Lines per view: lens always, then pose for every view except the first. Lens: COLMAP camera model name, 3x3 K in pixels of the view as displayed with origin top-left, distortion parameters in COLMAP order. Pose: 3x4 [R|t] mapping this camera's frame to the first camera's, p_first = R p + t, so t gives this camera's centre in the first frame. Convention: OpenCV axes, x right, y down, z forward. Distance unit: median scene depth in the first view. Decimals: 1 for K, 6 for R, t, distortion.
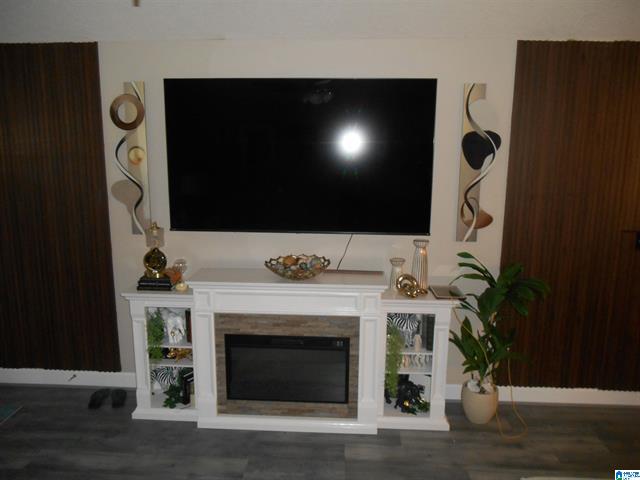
lens RADIAL K [[489.6, 0, 320.5], [0, 489.6, 237.8], [0, 0, 1]] dist [-0.018710, 0.005811]
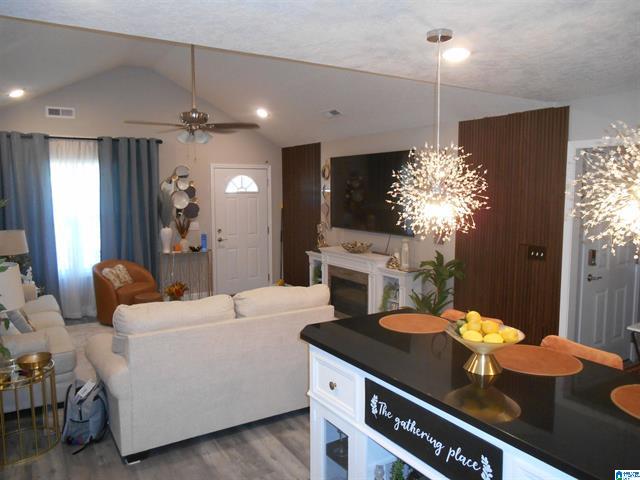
lens RADIAL K [[489.6, 0, 320.6], [0, 489.6, 239.0], [0, 0, 1]] dist [-0.018710, 0.005811]
pose [[0.571924, 0.076281, -0.816752, 1.458207], [-0.142198, 0.989813, -0.007128, 0.062320], [0.807888, 0.120217, 0.576945, -0.271790]]
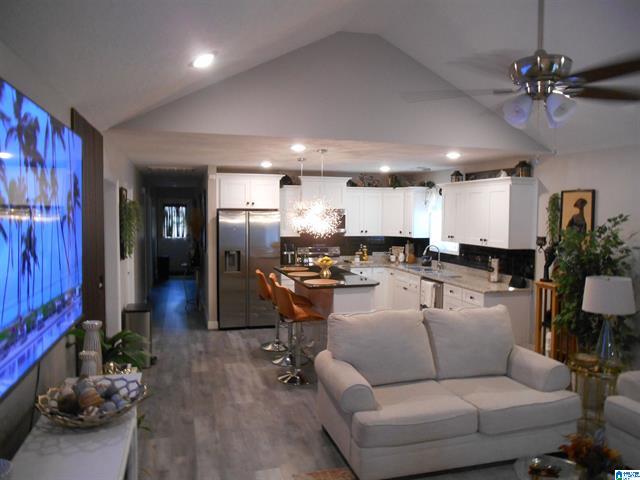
lens RADIAL K [[489.6, 0, 320.7], [0, 489.6, 241.6], [0, 0, 1]] dist [-0.018710, 0.005811]
pose [[-0.322357, -0.066992, 0.944245, -0.704844], [0.161154, 0.979048, 0.124477, -0.170311], [-0.932800, 0.192295, -0.304807, 0.849849]]
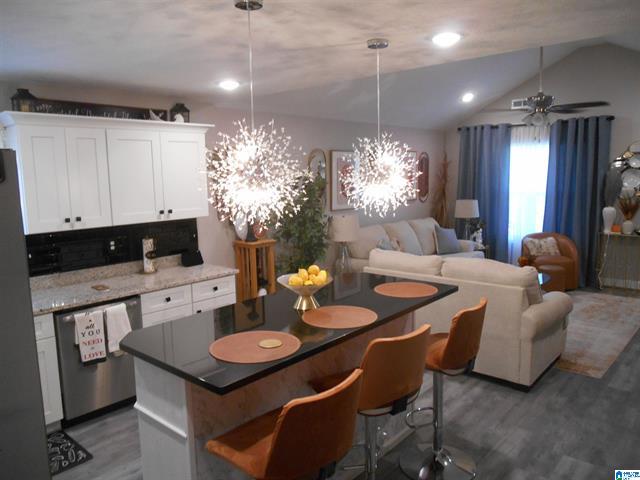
lens RADIAL K [[489.6, 0, 318.6], [0, 489.6, 238.1], [0, 0, 1]] dist [-0.018710, 0.005811]
pose [[-0.623527, 0.111647, -0.773789, 1.720762], [-0.126202, 0.962396, 0.240555, -0.132535], [0.771549, 0.247646, -0.585990, 0.765299]]
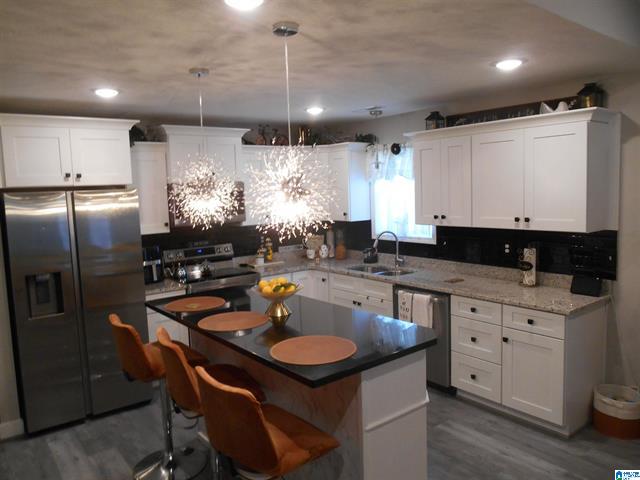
lens RADIAL K [[489.6, 0, 317.4], [0, 489.6, 235.4], [0, 0, 1]] dist [-0.018710, 0.005811]
pose [[-0.648056, -0.056461, 0.759497, 0.365513], [0.168640, 0.961854, 0.215400, -0.126405], [-0.742687, 0.267673, -0.613814, 0.736470]]
